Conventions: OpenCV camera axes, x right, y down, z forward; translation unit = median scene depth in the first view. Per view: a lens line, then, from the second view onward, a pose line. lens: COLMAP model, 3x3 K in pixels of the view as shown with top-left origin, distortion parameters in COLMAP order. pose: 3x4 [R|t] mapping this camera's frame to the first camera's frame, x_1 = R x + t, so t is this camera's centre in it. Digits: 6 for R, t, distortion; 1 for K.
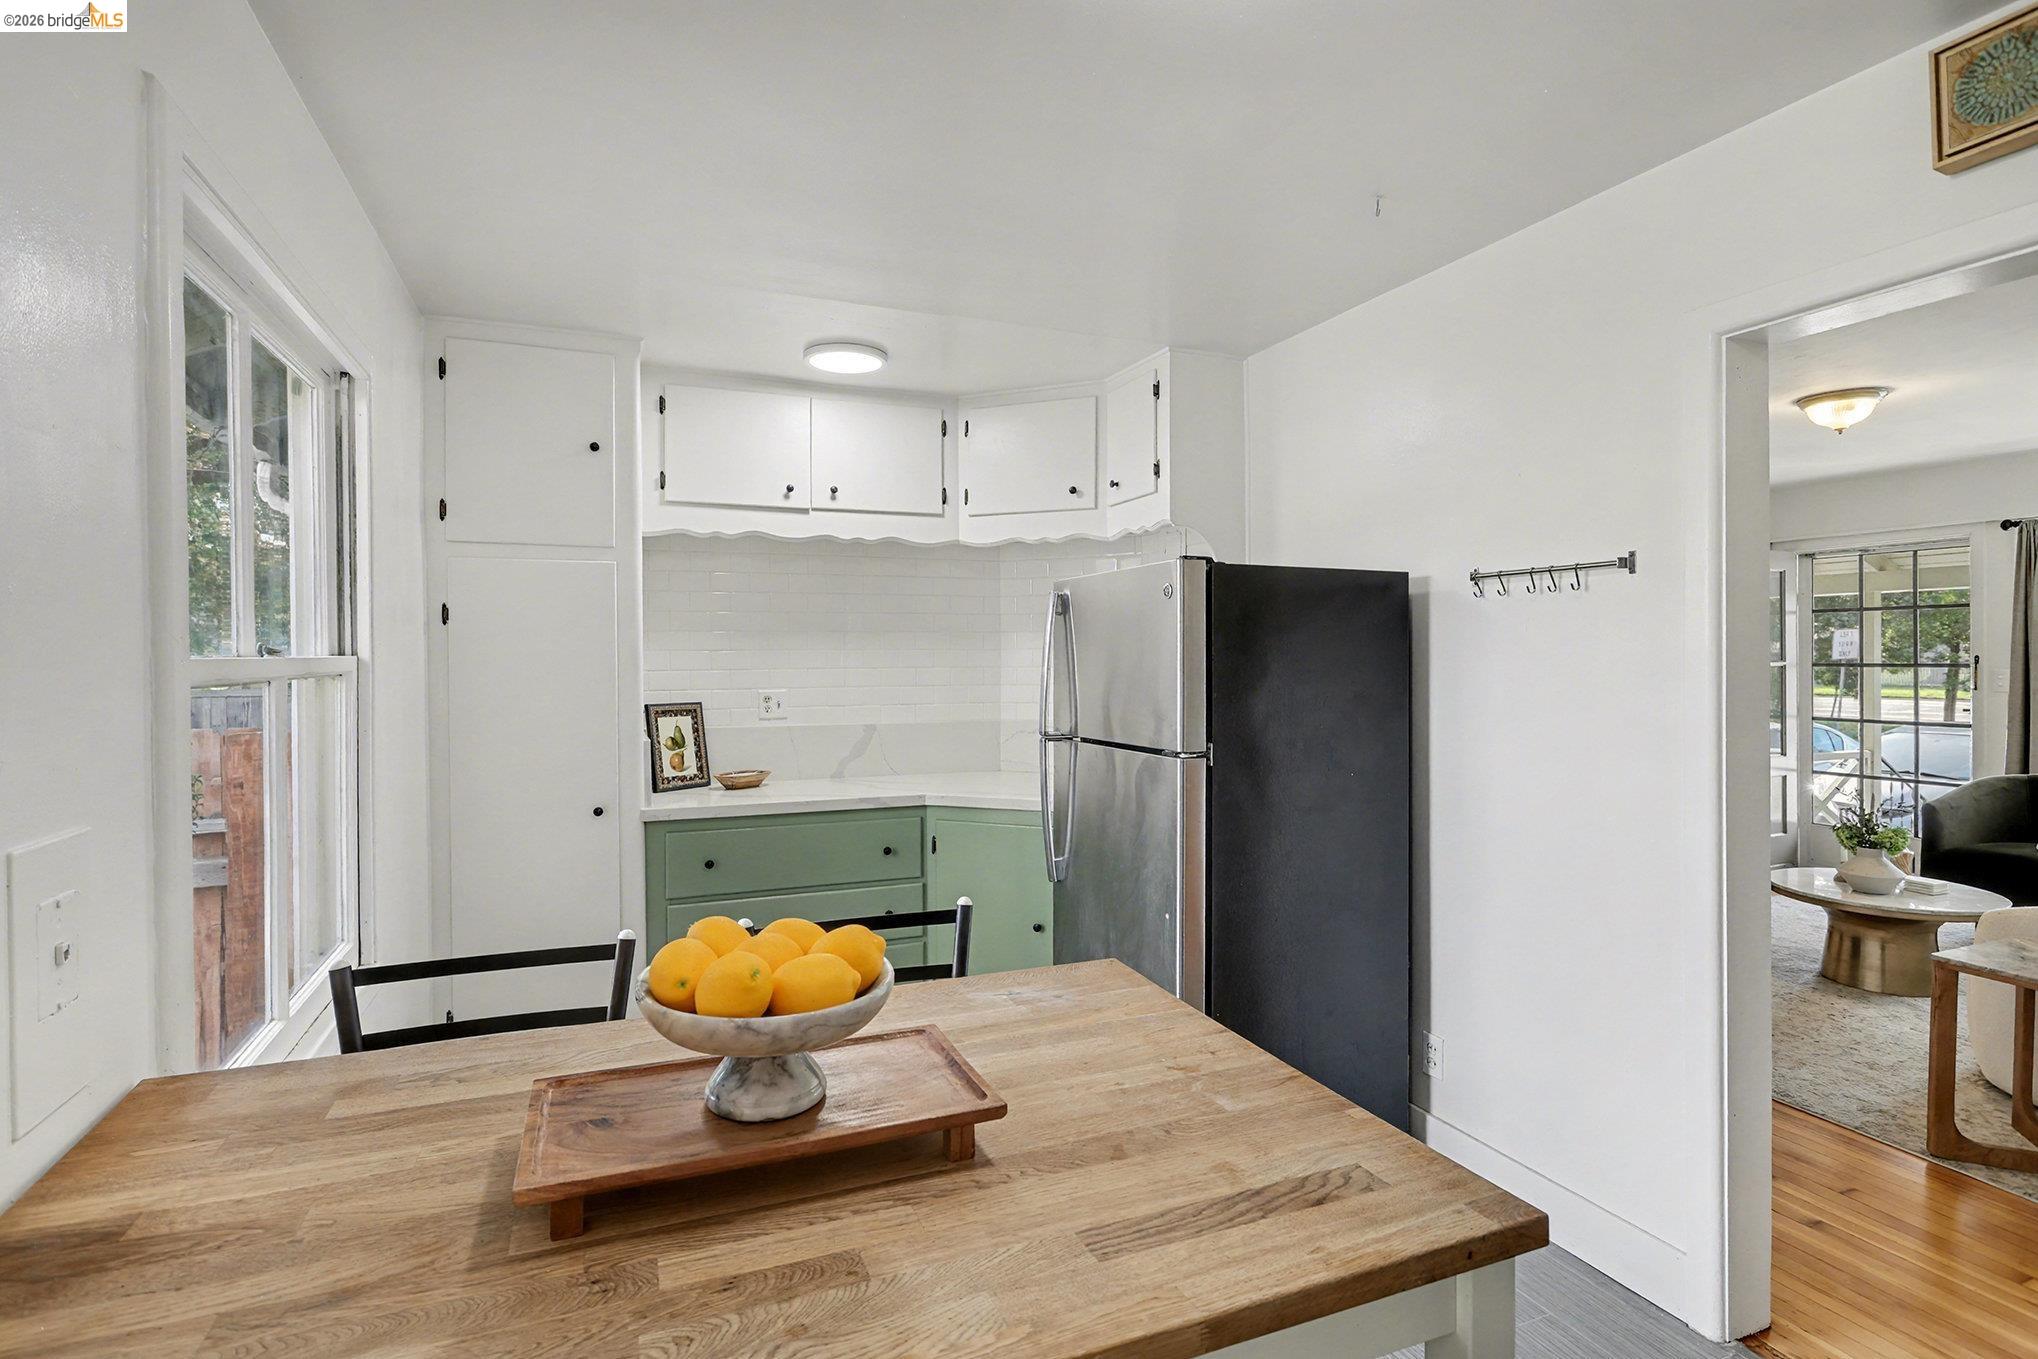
lens RADIAL K [[982.1, 0, 1012.5], [0, 982.1, 648.5], [0, 0, 1]] dist [-0.001969, 0.000053]
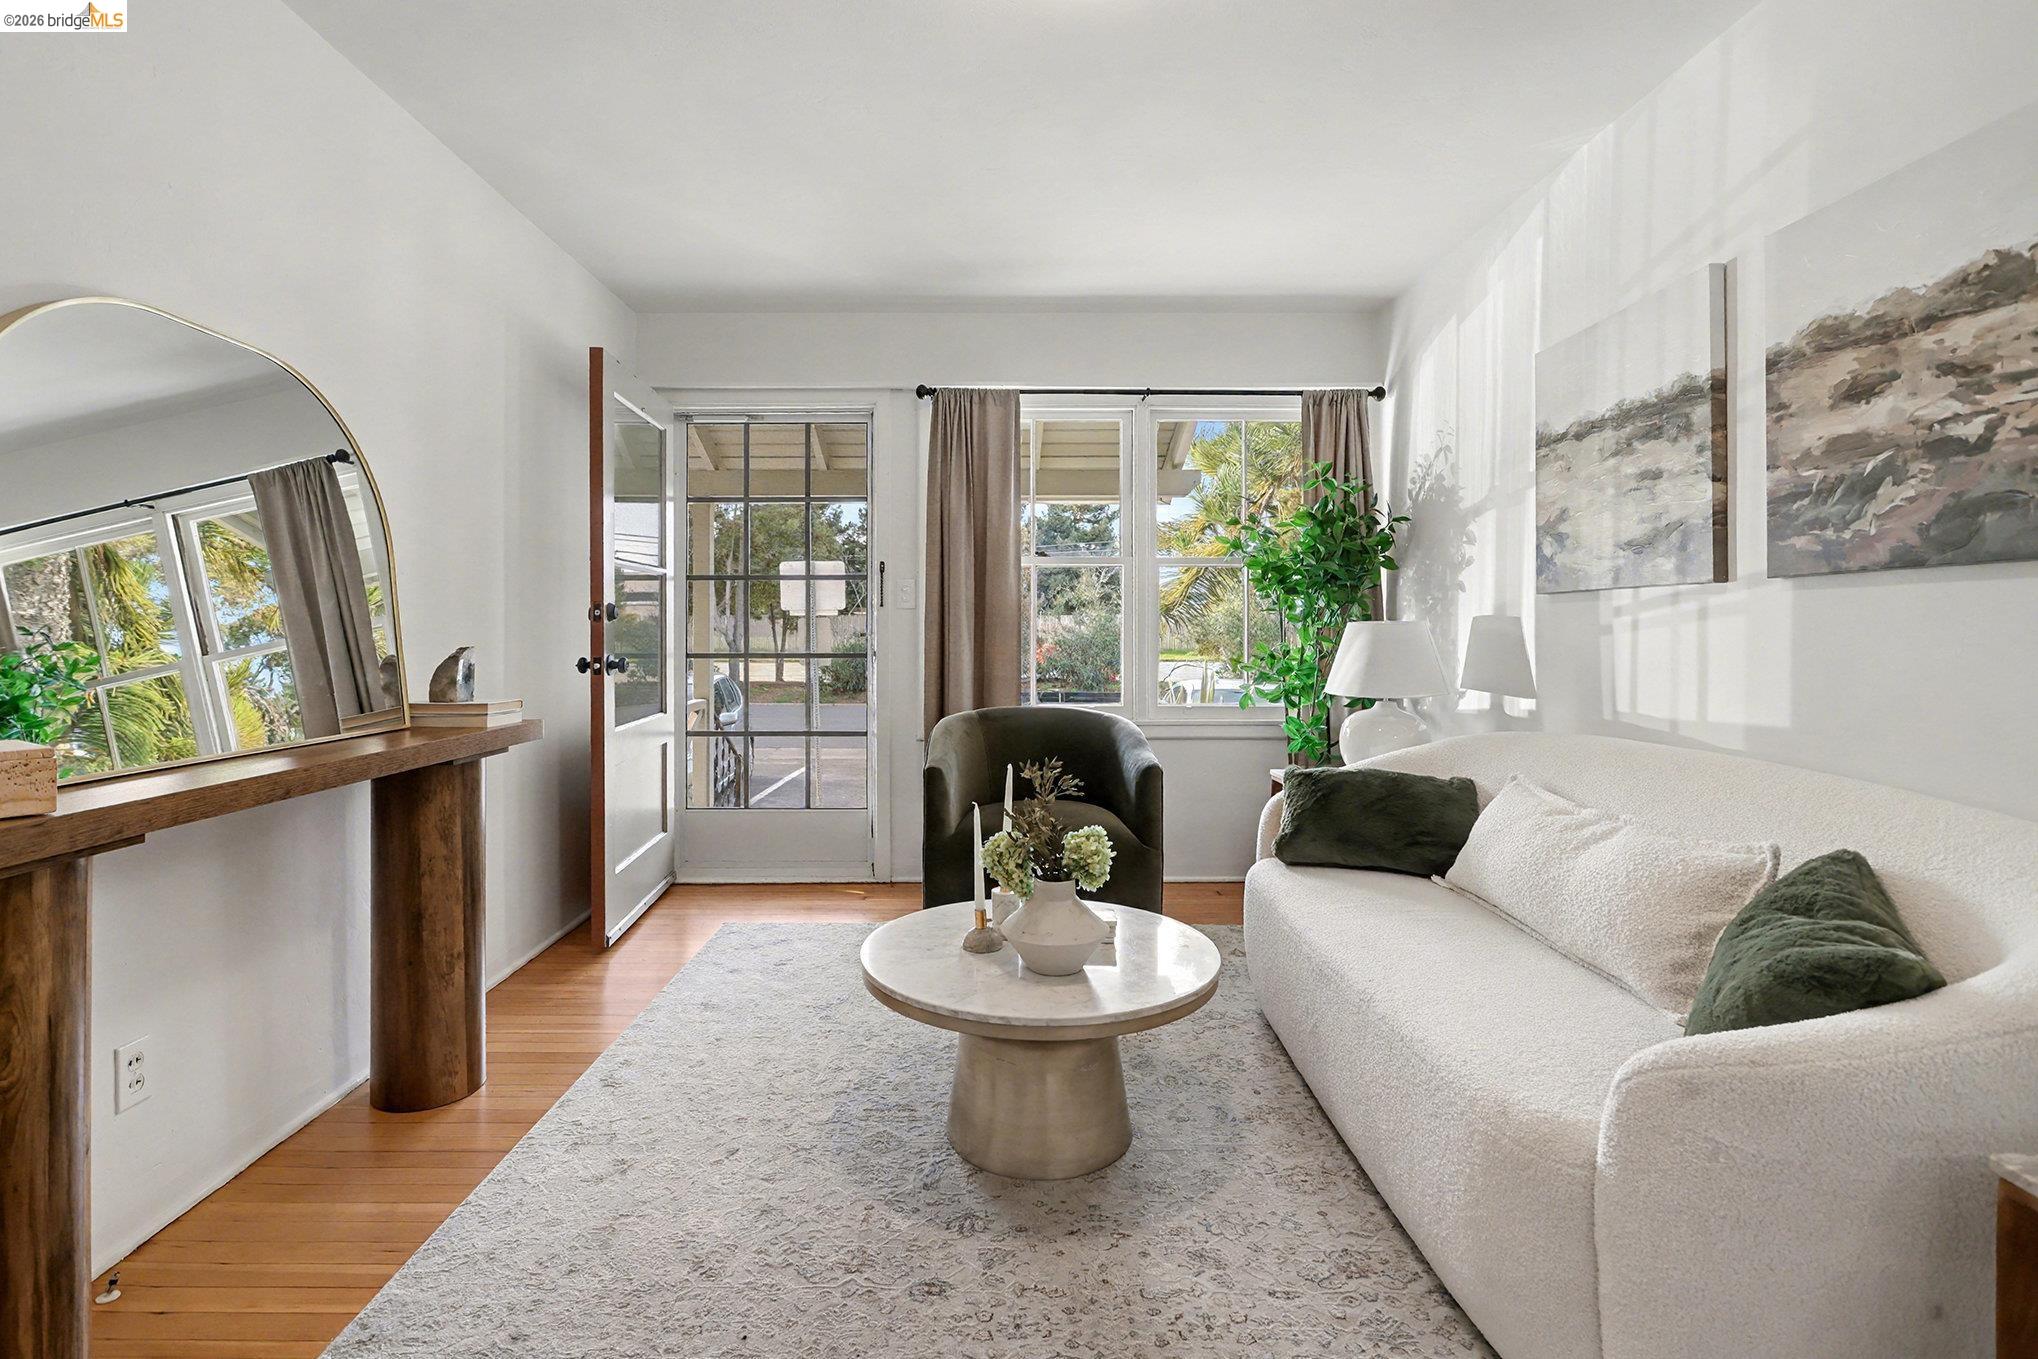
lens RADIAL K [[972.1, 0, 976.9], [0, 972.1, 621.3], [0, 0, 1]] dist [-0.001361, 0.000362]
pose [[0.381348, 0.007549, 0.924401, 0.324508], [-0.007588, 0.999959, -0.005036, 0.060767], [-0.924400, -0.005094, 0.381390, 0.677144]]
